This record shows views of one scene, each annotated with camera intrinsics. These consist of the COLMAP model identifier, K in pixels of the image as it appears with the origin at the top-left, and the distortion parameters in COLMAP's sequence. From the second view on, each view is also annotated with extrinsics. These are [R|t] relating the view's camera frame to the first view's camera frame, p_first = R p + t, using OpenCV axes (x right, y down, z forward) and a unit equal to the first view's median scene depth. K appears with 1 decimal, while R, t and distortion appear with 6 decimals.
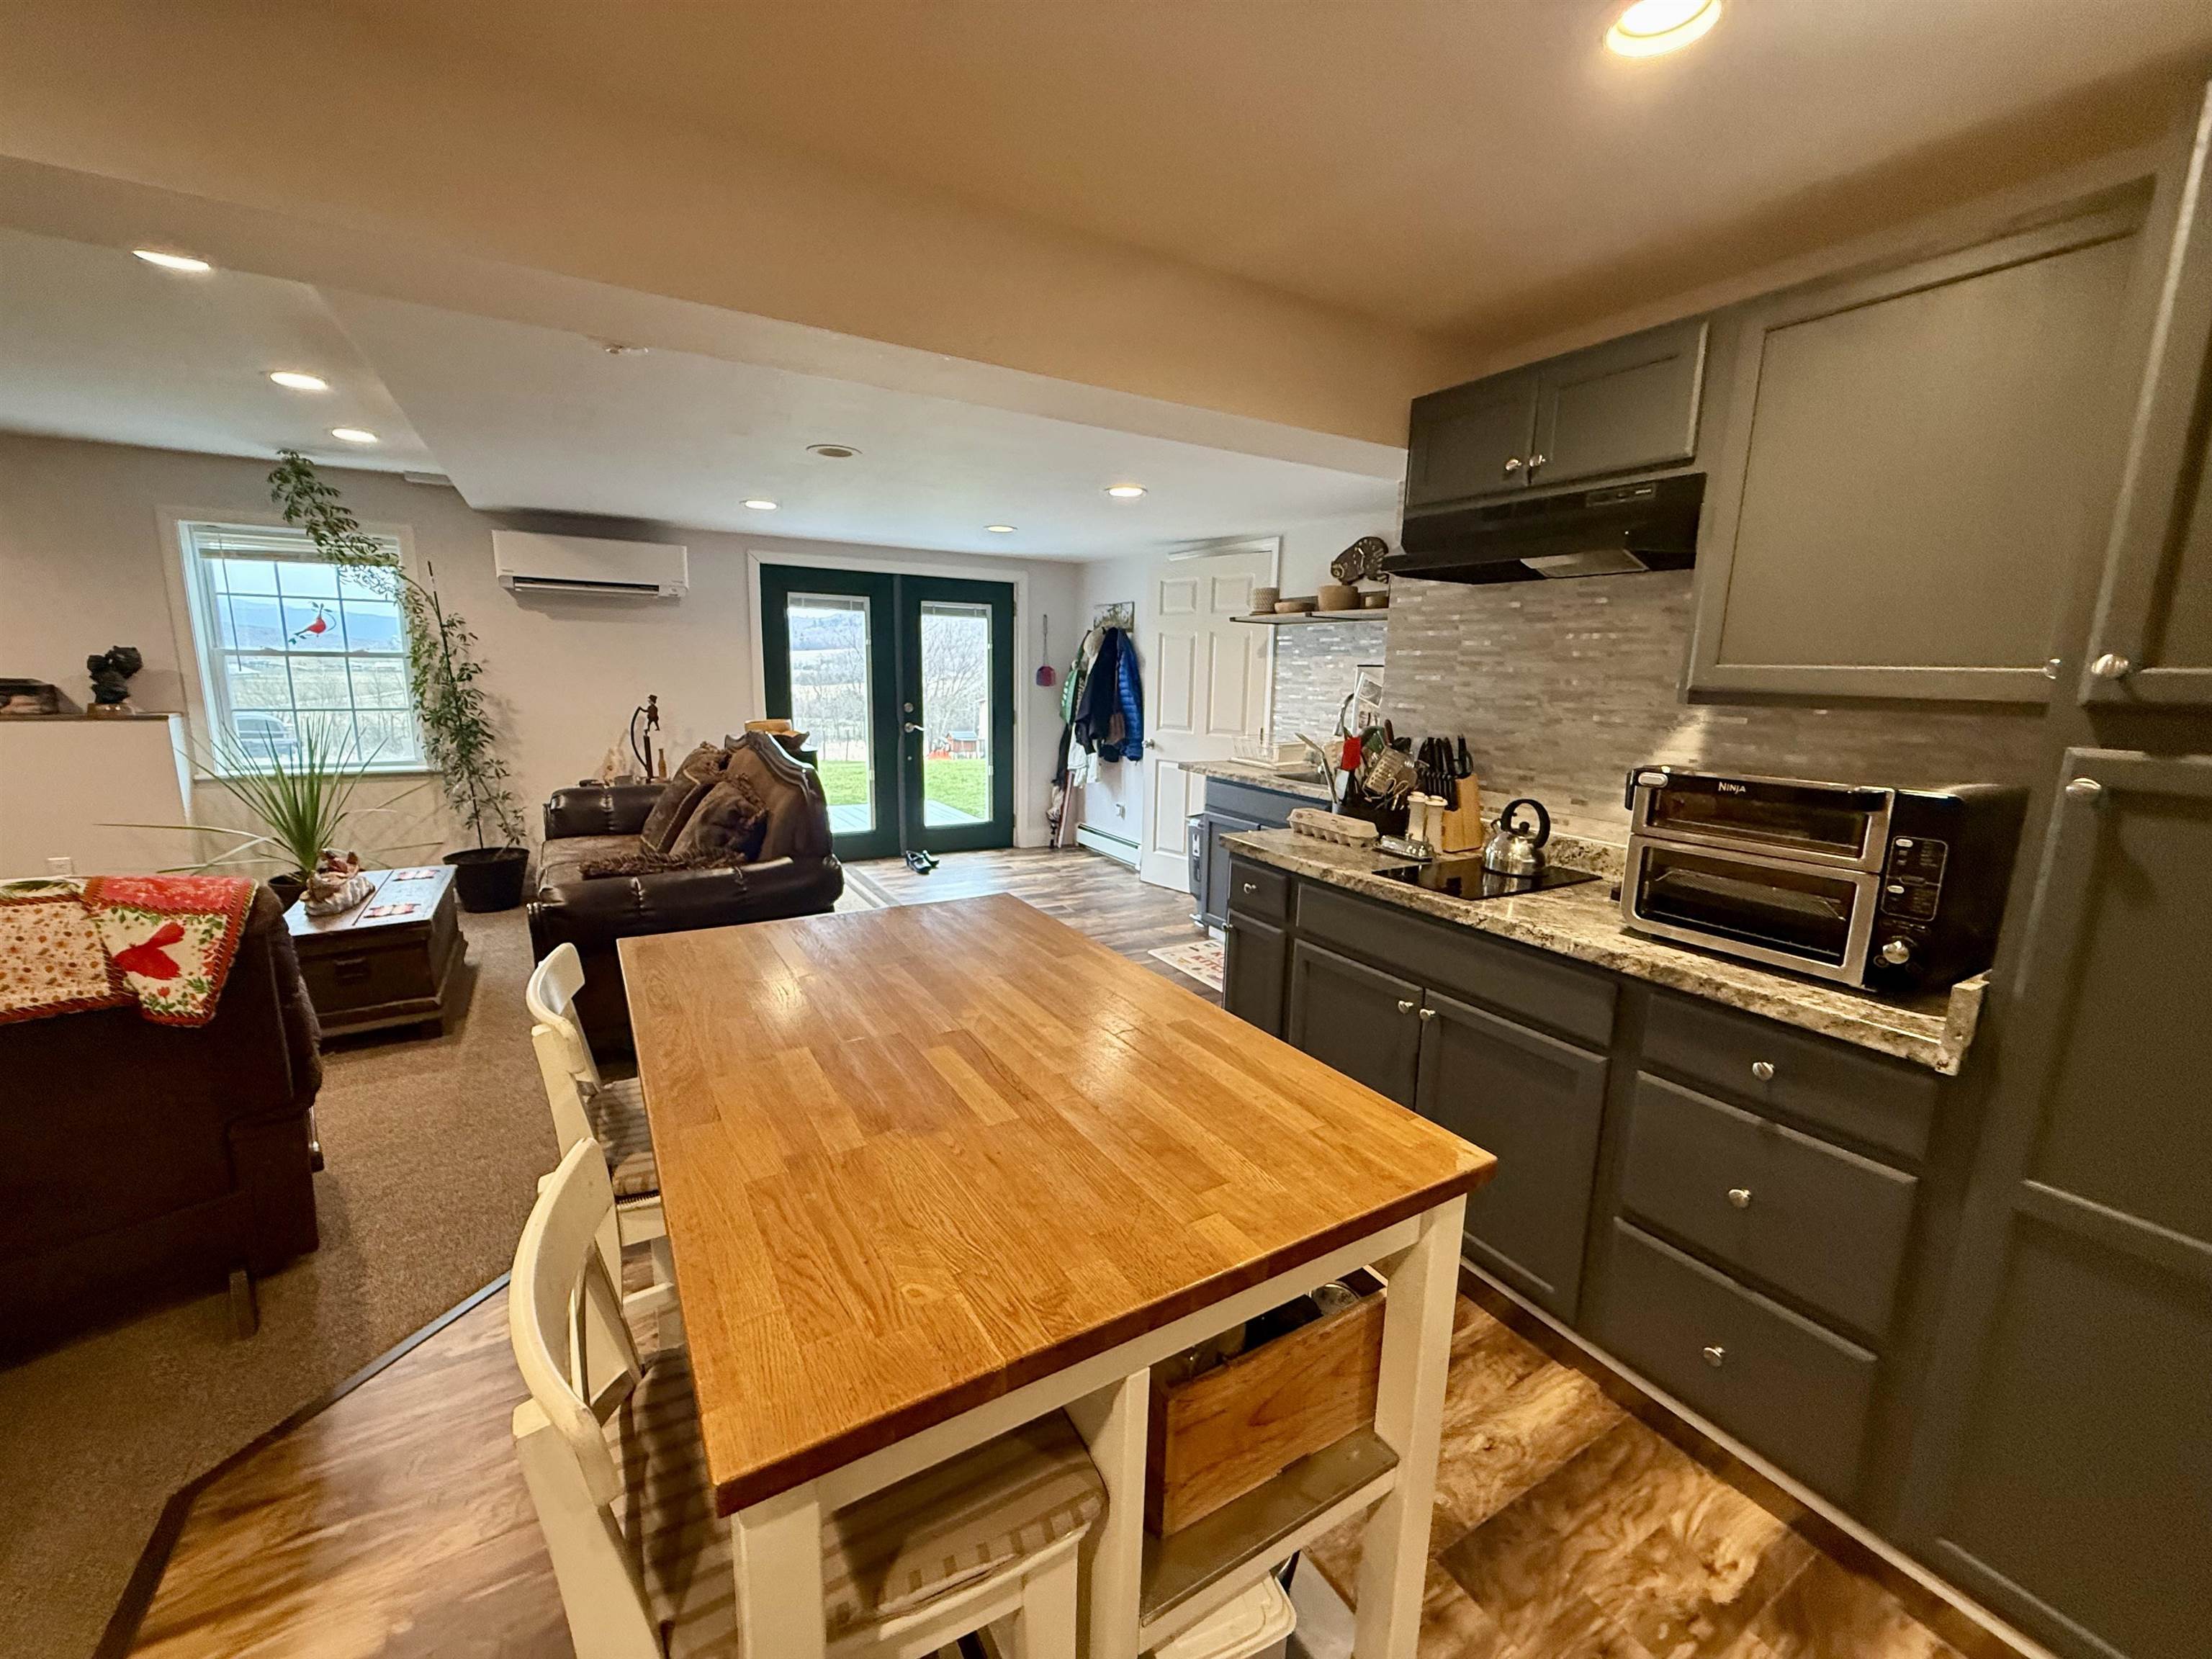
lens RADIAL K [[877.9, 0, 1102.0], [0, 877.9, 829.8], [0, 0, 1]] dist [-0.000120, -0.000078]
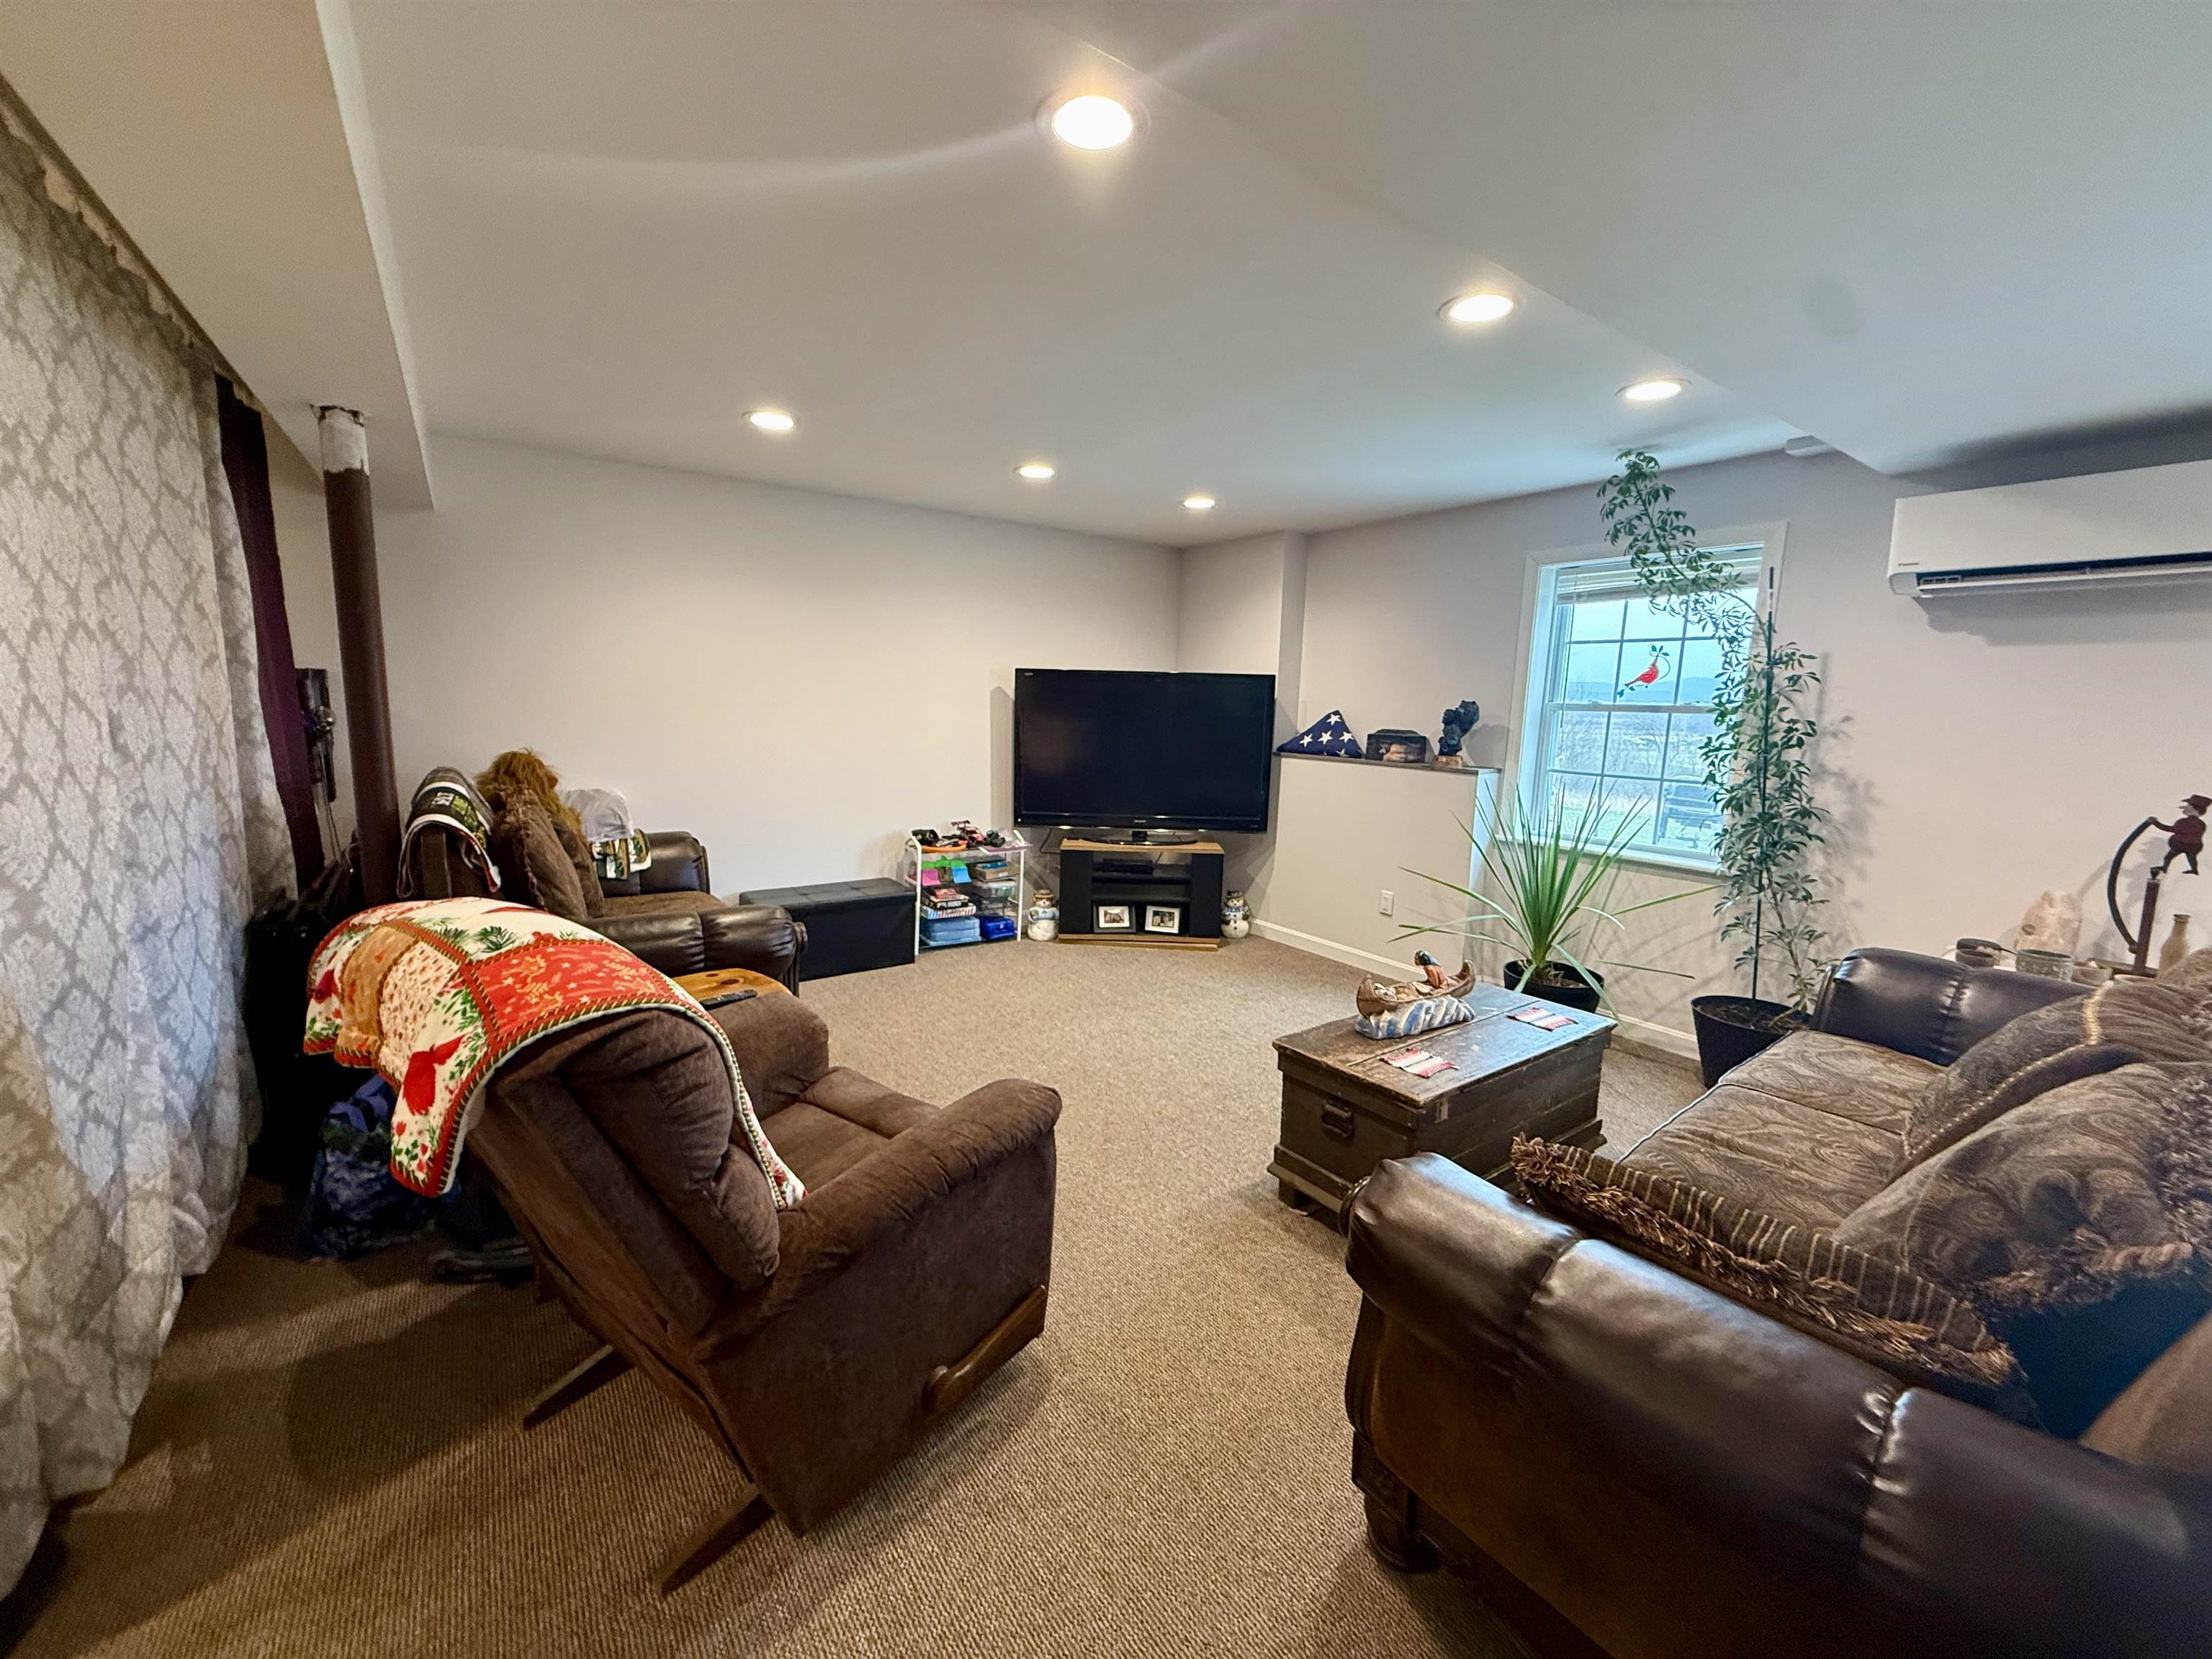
lens RADIAL K [[877.9, 0, 1102.0], [0, 877.9, 829.8], [0, 0, 1]] dist [-0.000120, -0.000078]
pose [[0.077499, 0.127397, -0.988820, -0.122542], [-0.209641, 0.971711, 0.108762, -0.077094], [0.974702, 0.198868, 0.102014, 0.464059]]
